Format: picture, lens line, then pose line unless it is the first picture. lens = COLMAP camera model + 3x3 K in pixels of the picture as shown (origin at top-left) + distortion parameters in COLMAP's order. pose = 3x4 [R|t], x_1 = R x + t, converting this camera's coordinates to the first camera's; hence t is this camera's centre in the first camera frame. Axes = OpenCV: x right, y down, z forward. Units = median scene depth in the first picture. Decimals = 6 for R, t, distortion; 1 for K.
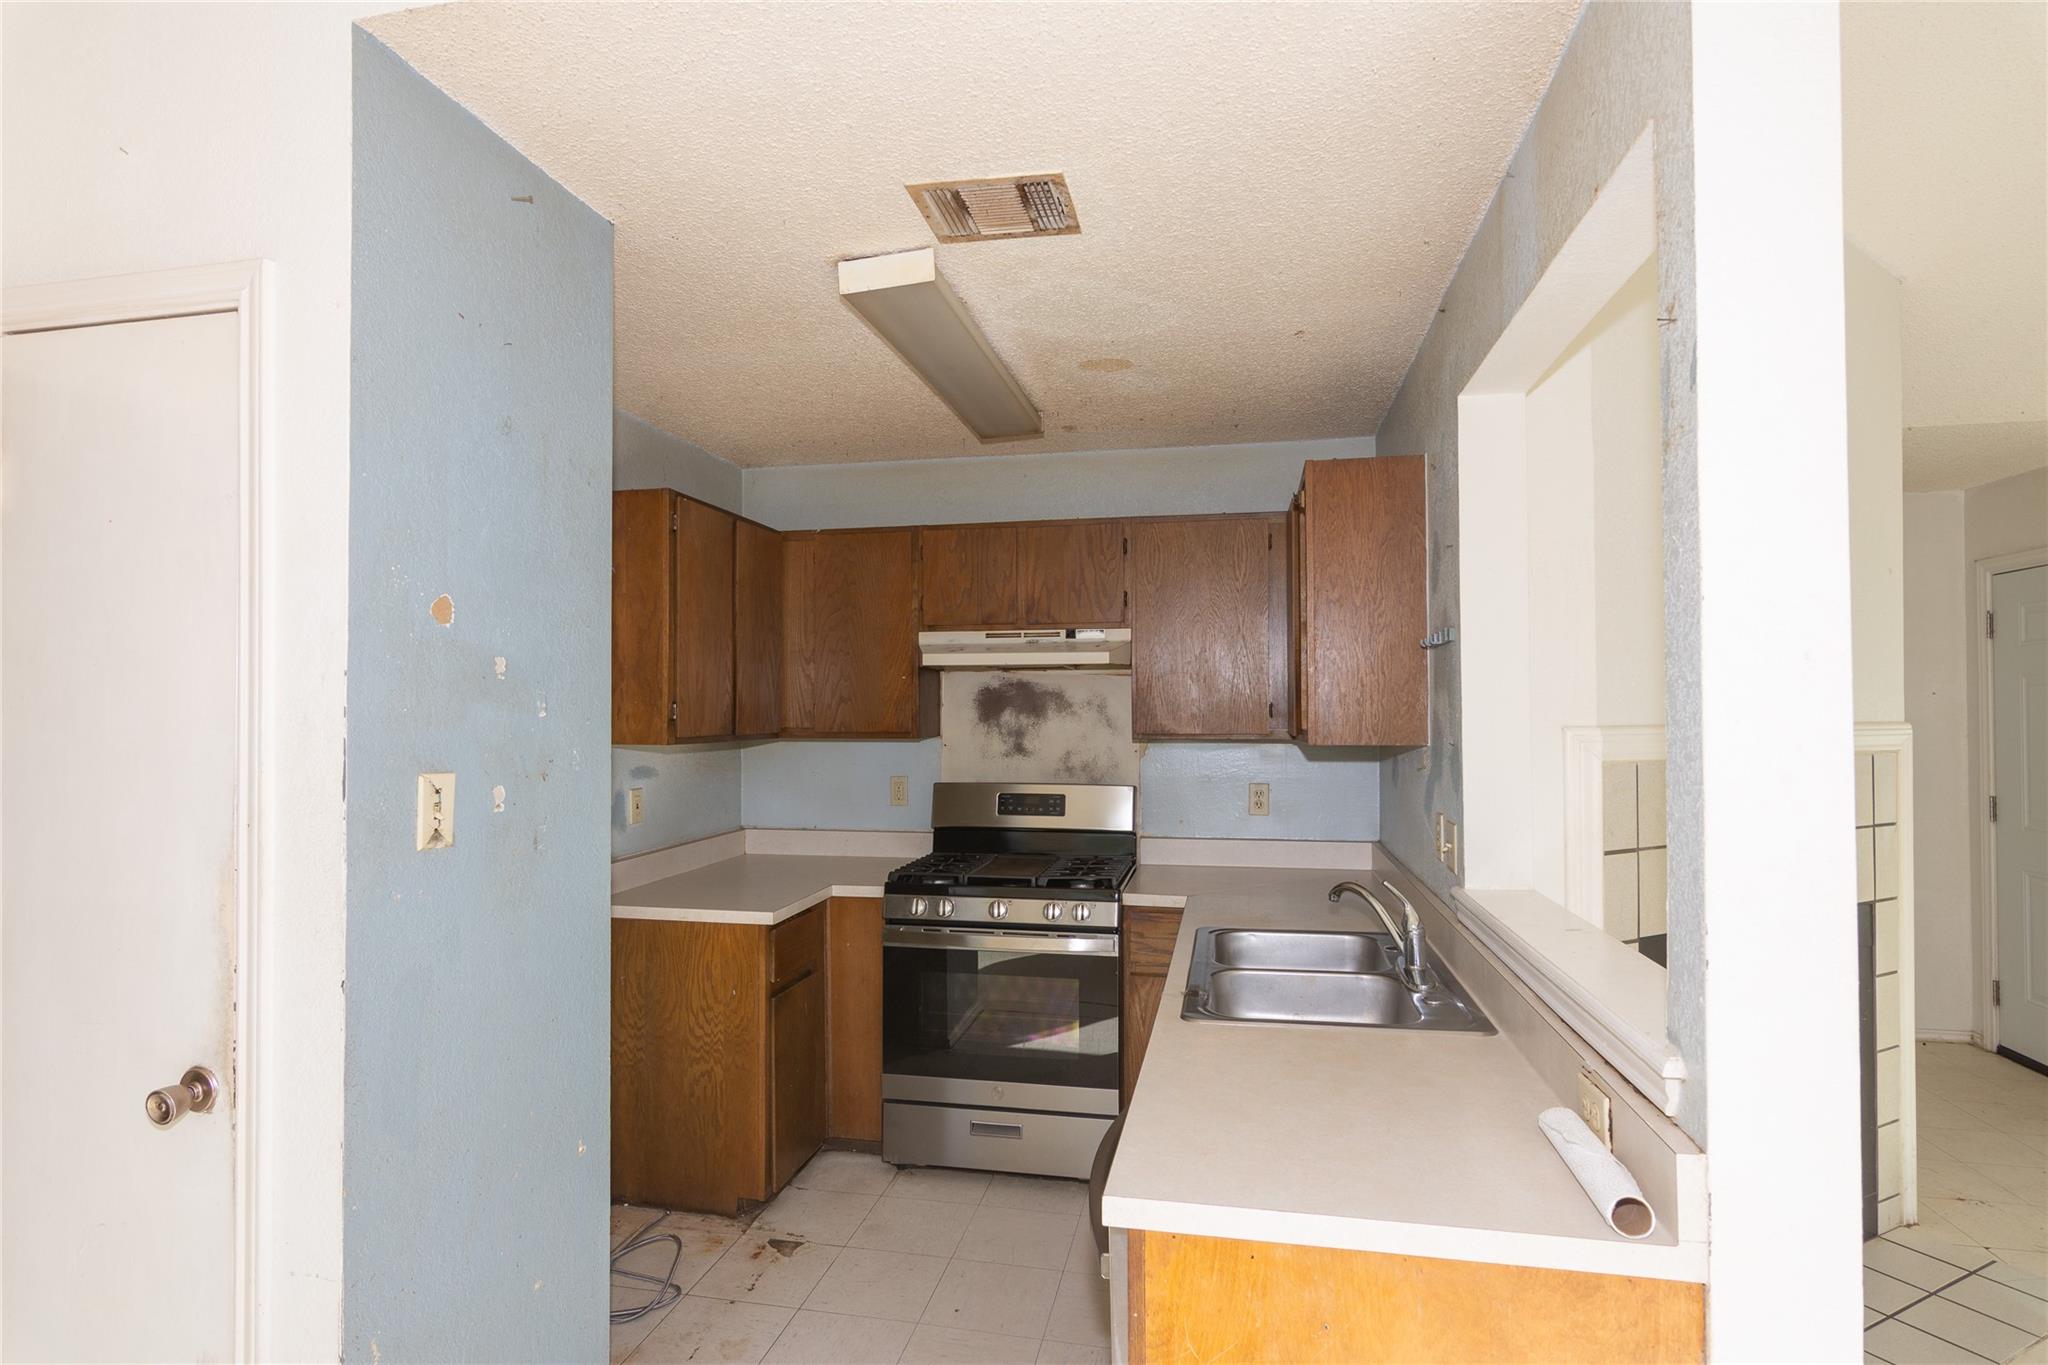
lens RADIAL K [[1030.9, 0, 1024.0], [0, 1030.9, 691.5], [0, 0, 1]] dist [-0.004643, -0.000823]
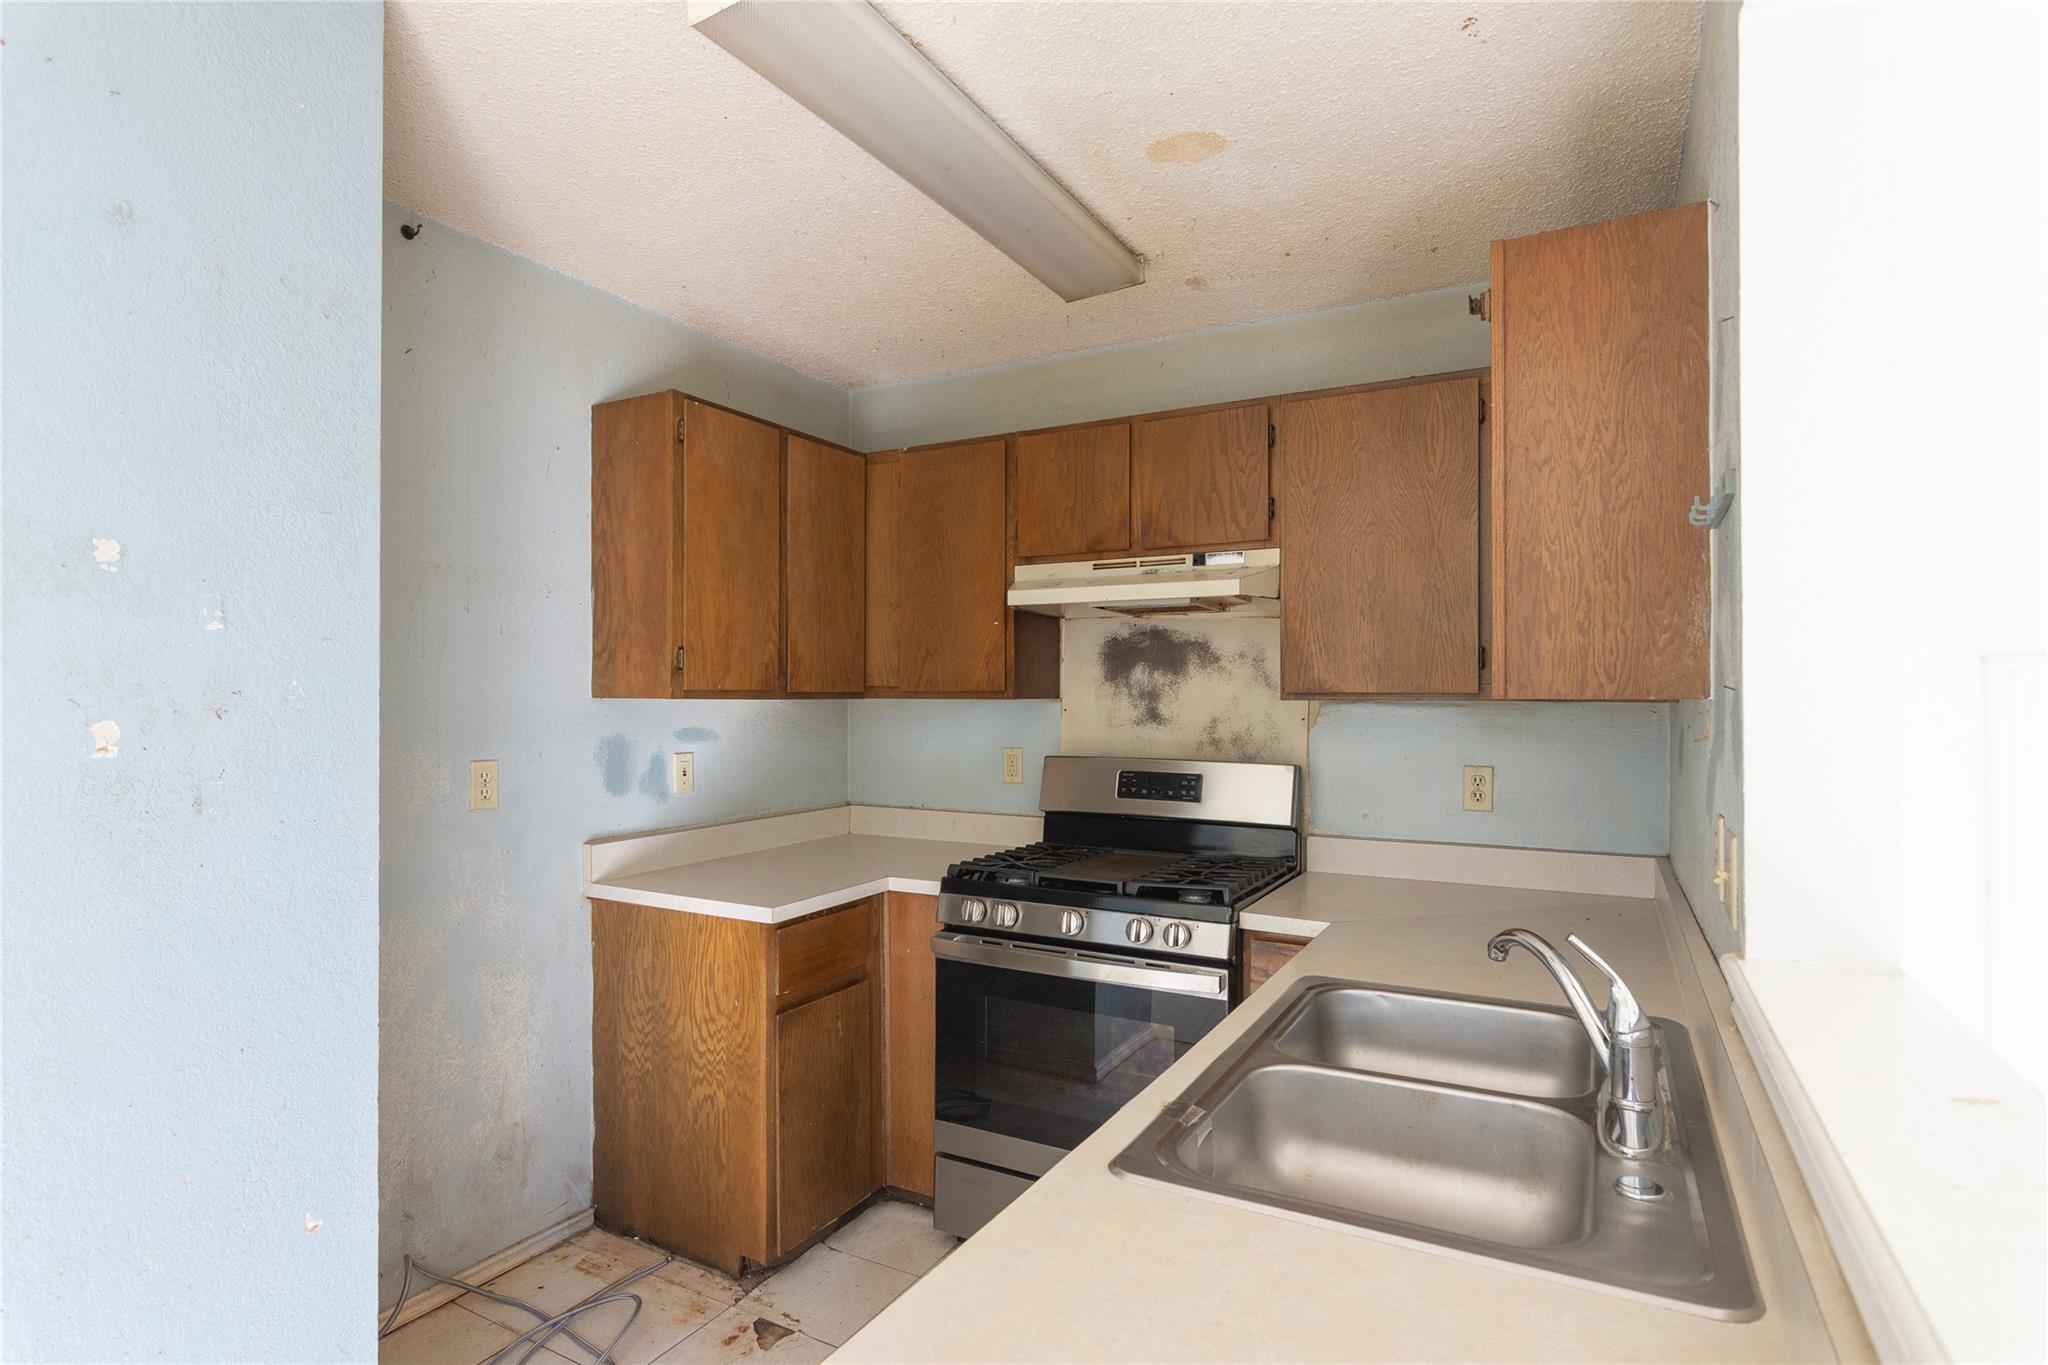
lens RADIAL K [[1030.9, 0, 1019.0], [0, 1030.9, 690.5], [0, 0, 1]] dist [-0.004643, -0.000823]
pose [[0.954899, 0.002861, -0.296918, 0.153328], [0.000998, 0.999917, 0.012844, 0.031693], [0.296930, -0.012561, 0.954817, 0.262433]]
